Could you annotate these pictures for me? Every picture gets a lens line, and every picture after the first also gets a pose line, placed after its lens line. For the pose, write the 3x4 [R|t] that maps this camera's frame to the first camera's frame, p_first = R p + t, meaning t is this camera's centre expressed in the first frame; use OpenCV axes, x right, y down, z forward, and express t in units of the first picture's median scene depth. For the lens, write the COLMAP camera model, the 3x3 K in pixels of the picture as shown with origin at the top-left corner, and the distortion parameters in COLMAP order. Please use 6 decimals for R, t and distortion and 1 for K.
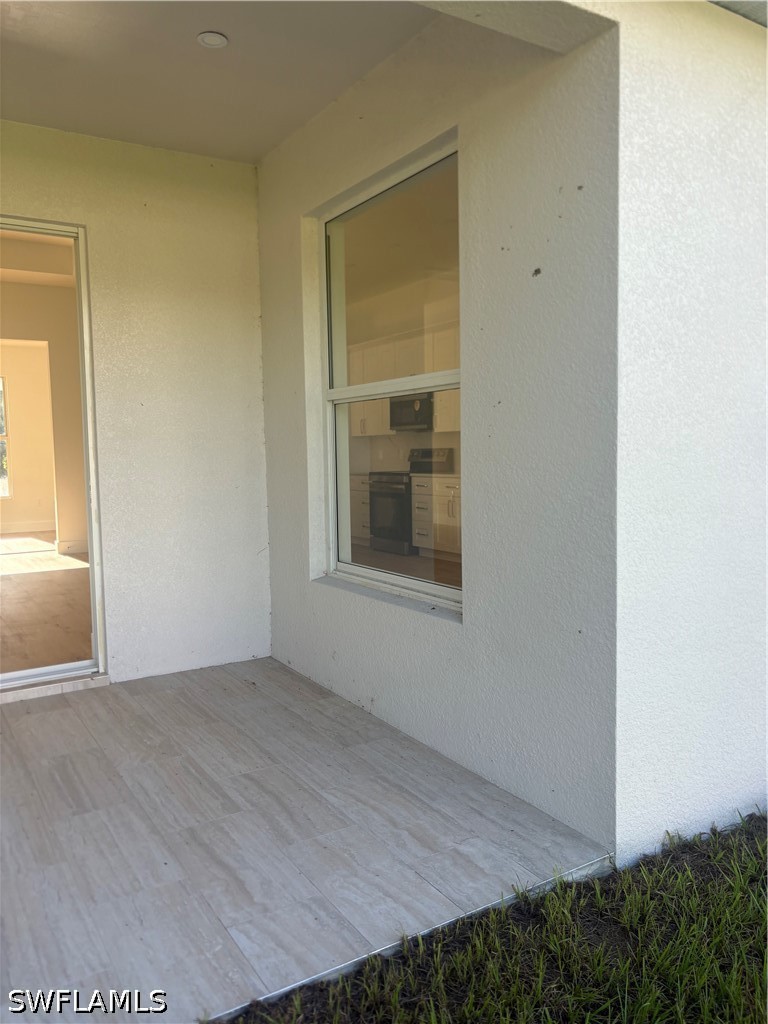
lens RADIAL K [[769.9, 0, 384.0], [0, 769.9, 512.0], [0, 0, 1]] dist [0.000685, -0.008743]
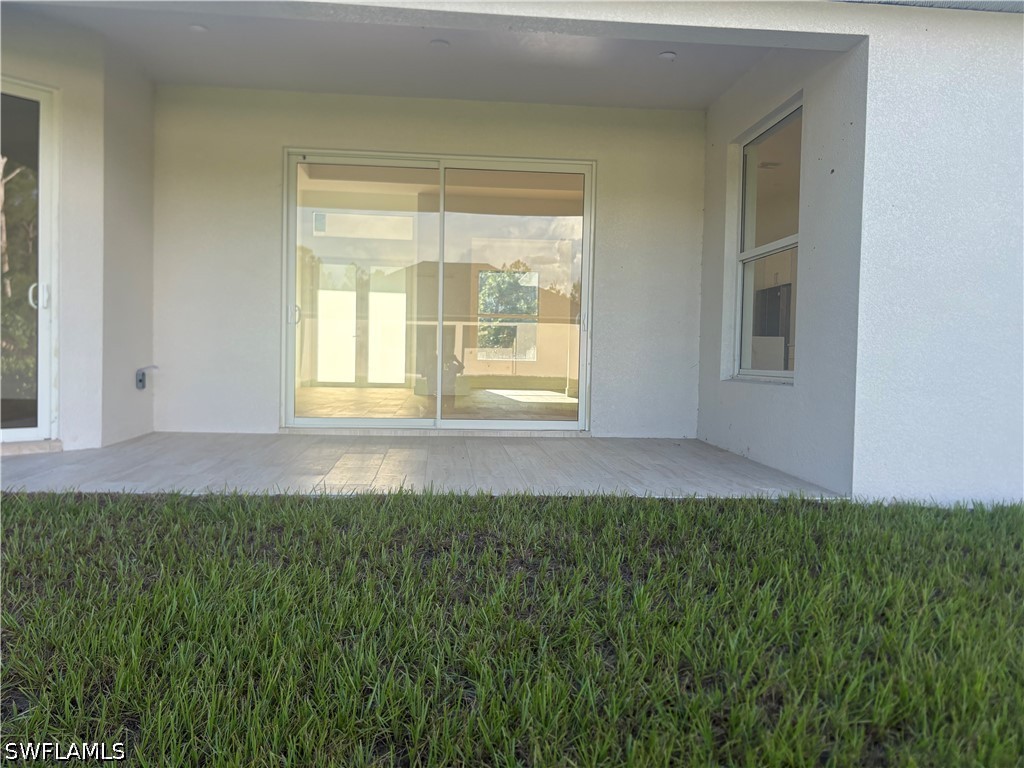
lens RADIAL K [[794.4, 0, 514.7], [0, 794.4, 366.2], [0, 0, 1]] dist [0.068487, -0.079471]
pose [[0.889515, 0.043827, -0.454799, 0.316920], [-0.077335, 0.995469, -0.055325, 0.222808], [0.450314, 0.084384, 0.888874, -0.709499]]
